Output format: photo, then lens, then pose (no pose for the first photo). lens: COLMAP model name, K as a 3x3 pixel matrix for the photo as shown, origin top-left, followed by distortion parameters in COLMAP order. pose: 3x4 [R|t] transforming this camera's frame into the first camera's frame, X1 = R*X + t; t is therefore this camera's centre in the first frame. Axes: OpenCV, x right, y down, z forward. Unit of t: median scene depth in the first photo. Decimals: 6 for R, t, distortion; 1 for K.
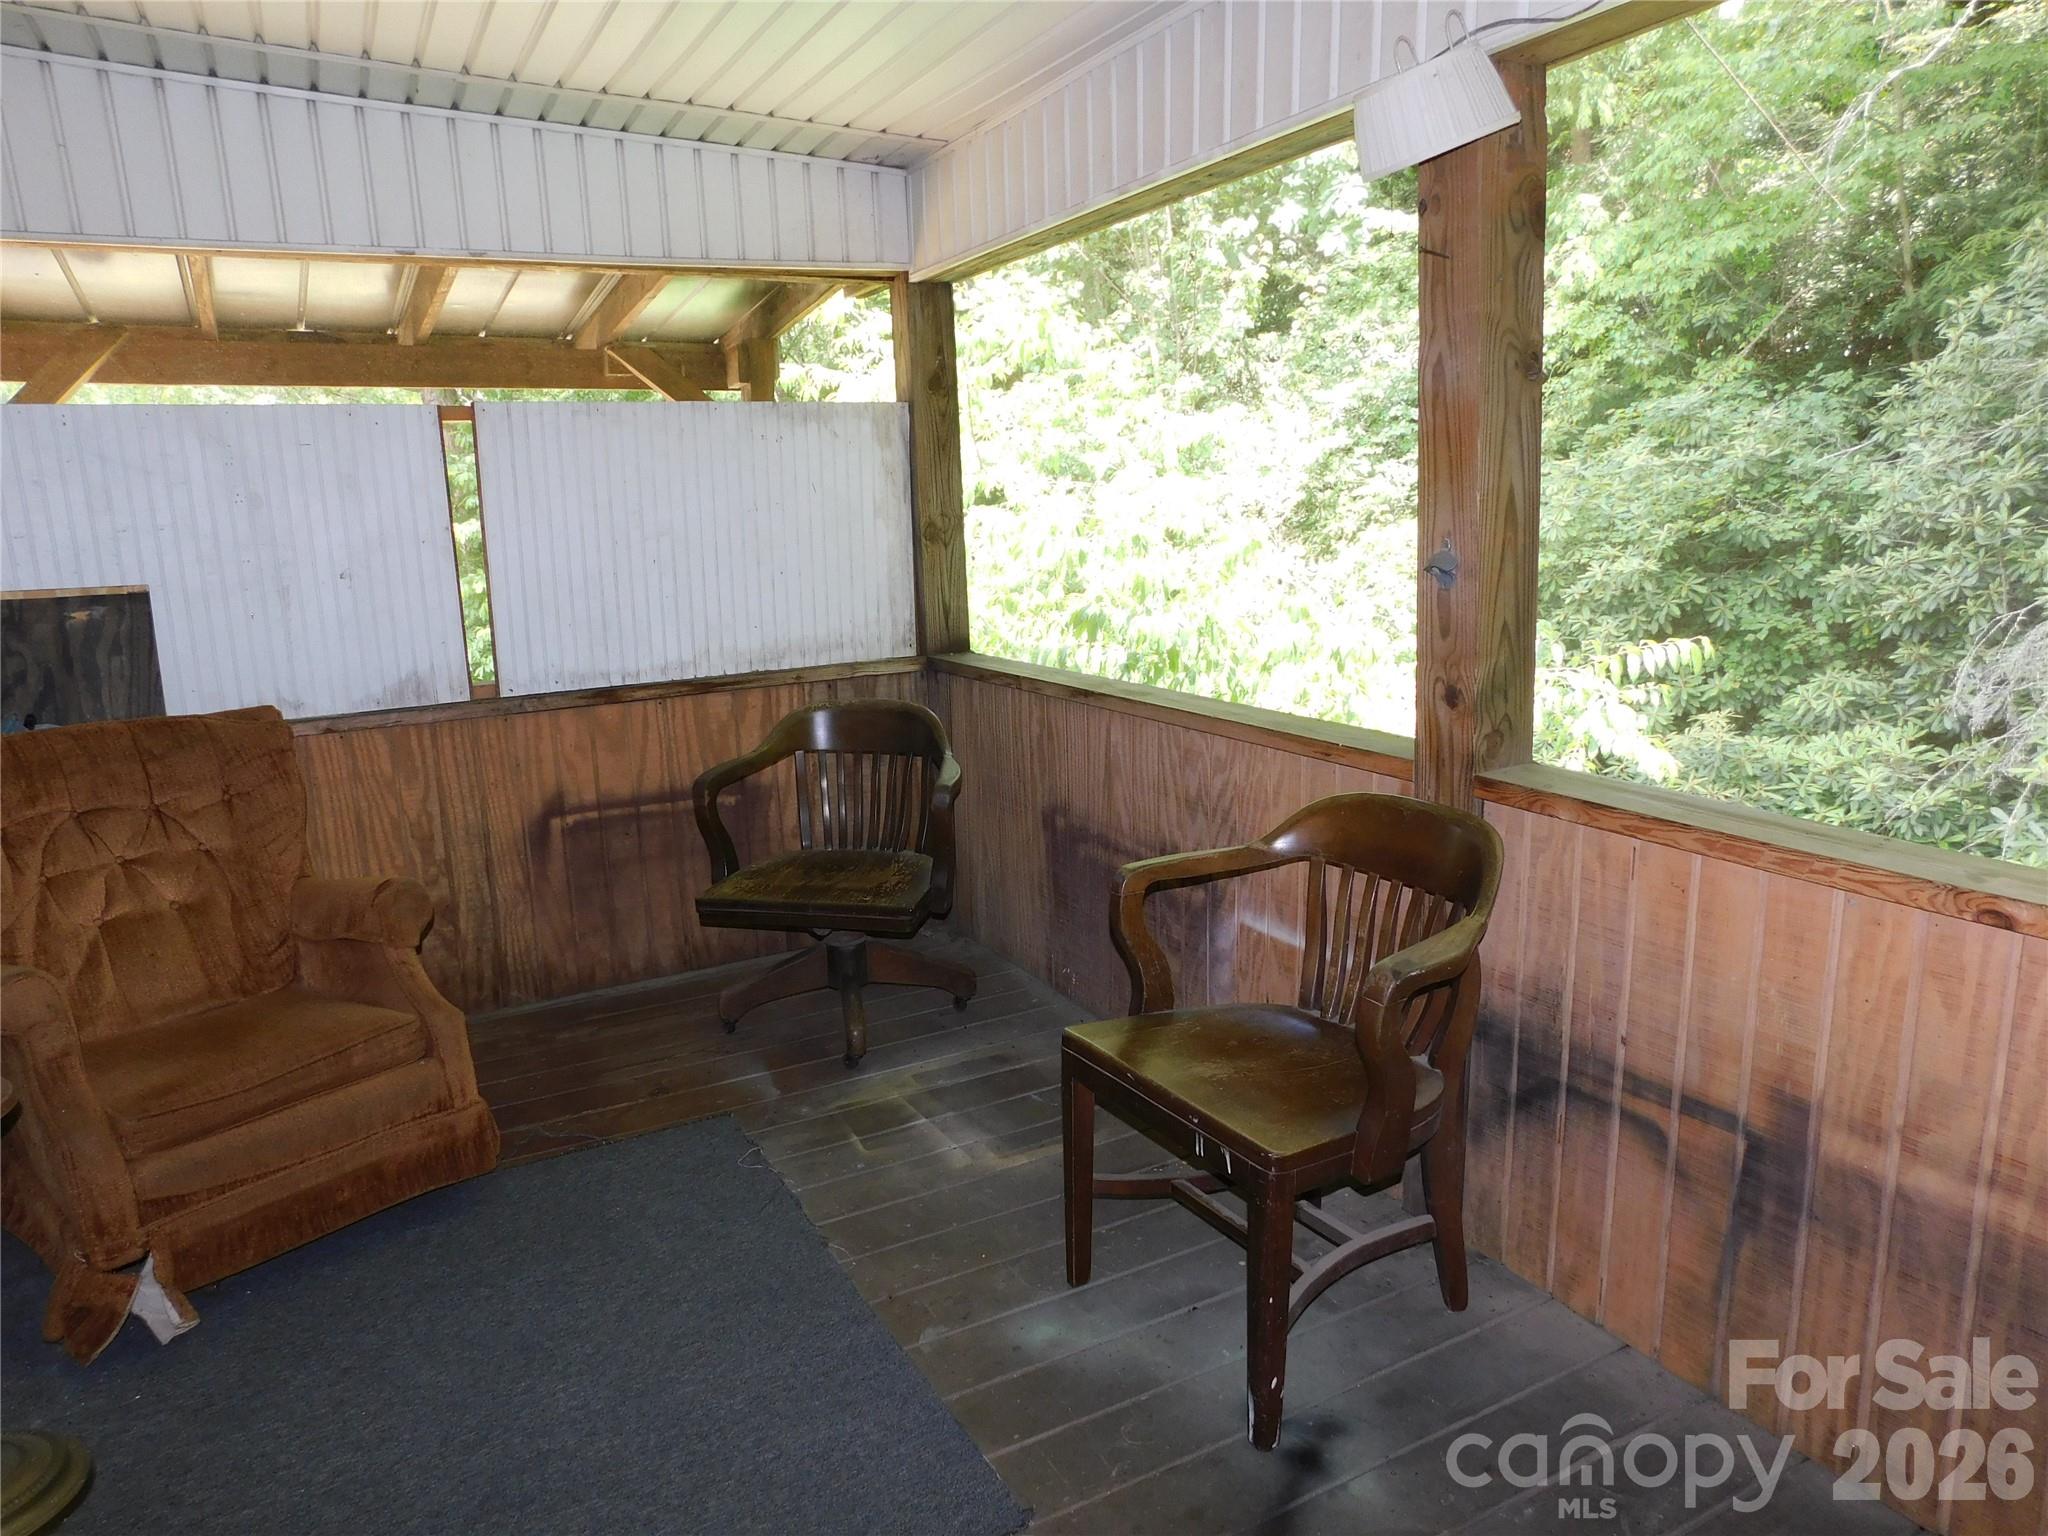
lens RADIAL K [[1343.1, 0, 1015.9], [0, 1343.1, 767.2], [0, 0, 1]] dist [-0.067438, 0.054640]
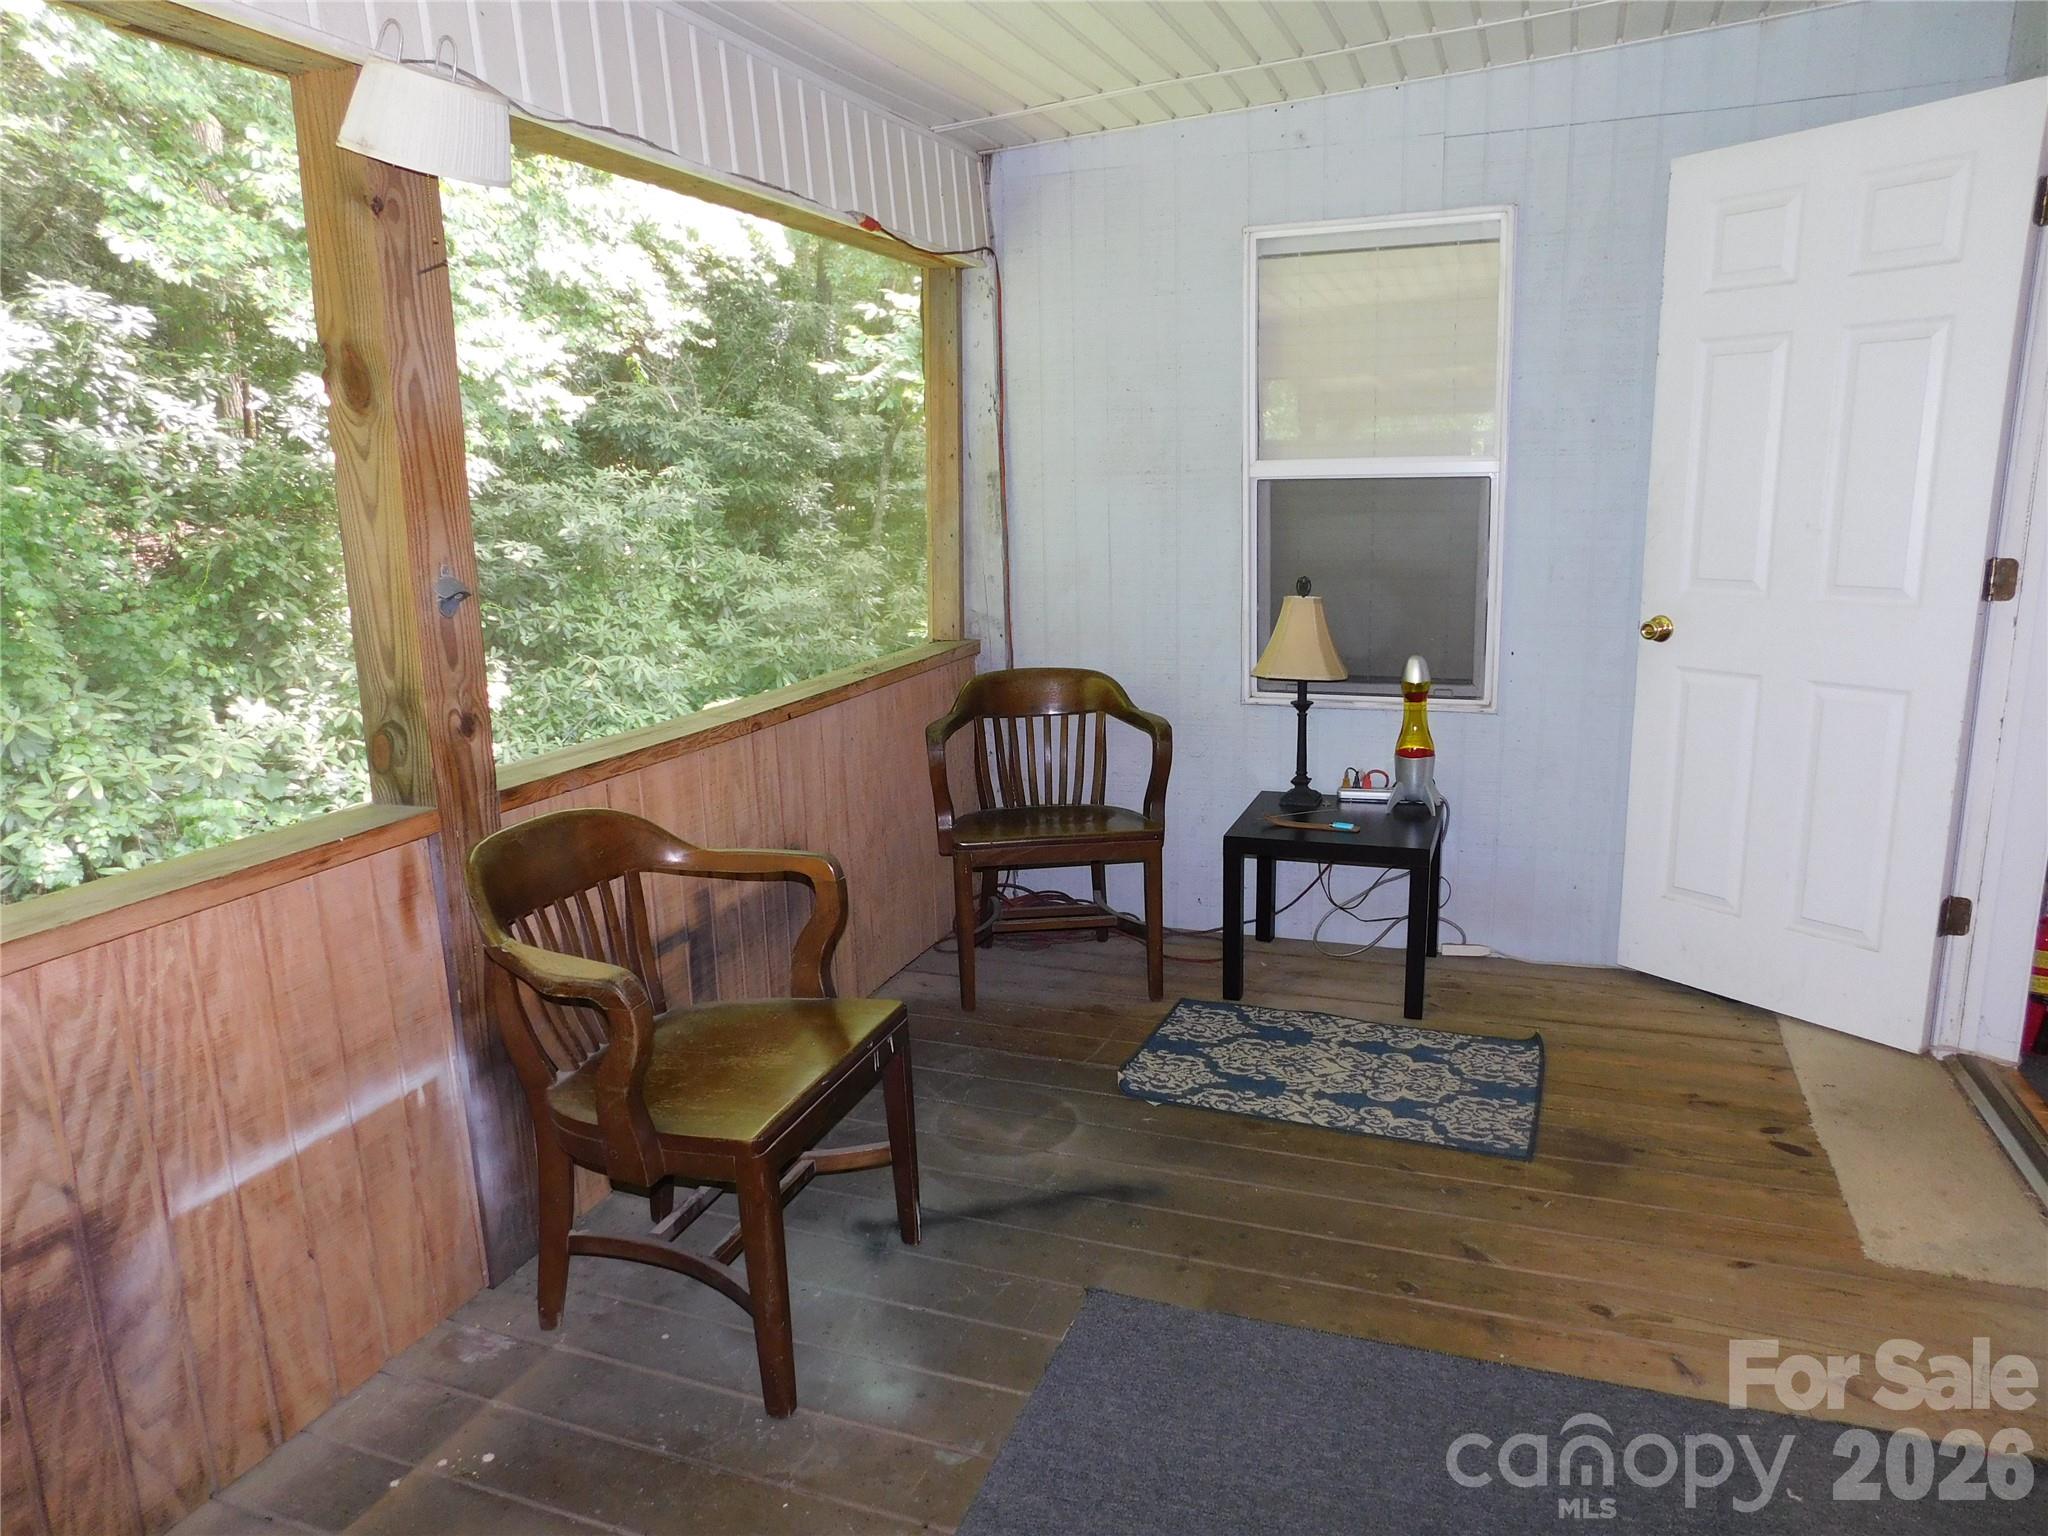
lens RADIAL K [[1343.1, 0, 1015.9], [0, 1343.1, 767.2], [0, 0, 1]] dist [-0.067438, 0.054640]
pose [[-0.654935, -0.105326, 0.748309, -0.682659], [0.194731, 0.933275, 0.301792, -0.244685], [-0.730164, 0.343373, -0.590724, 1.313429]]
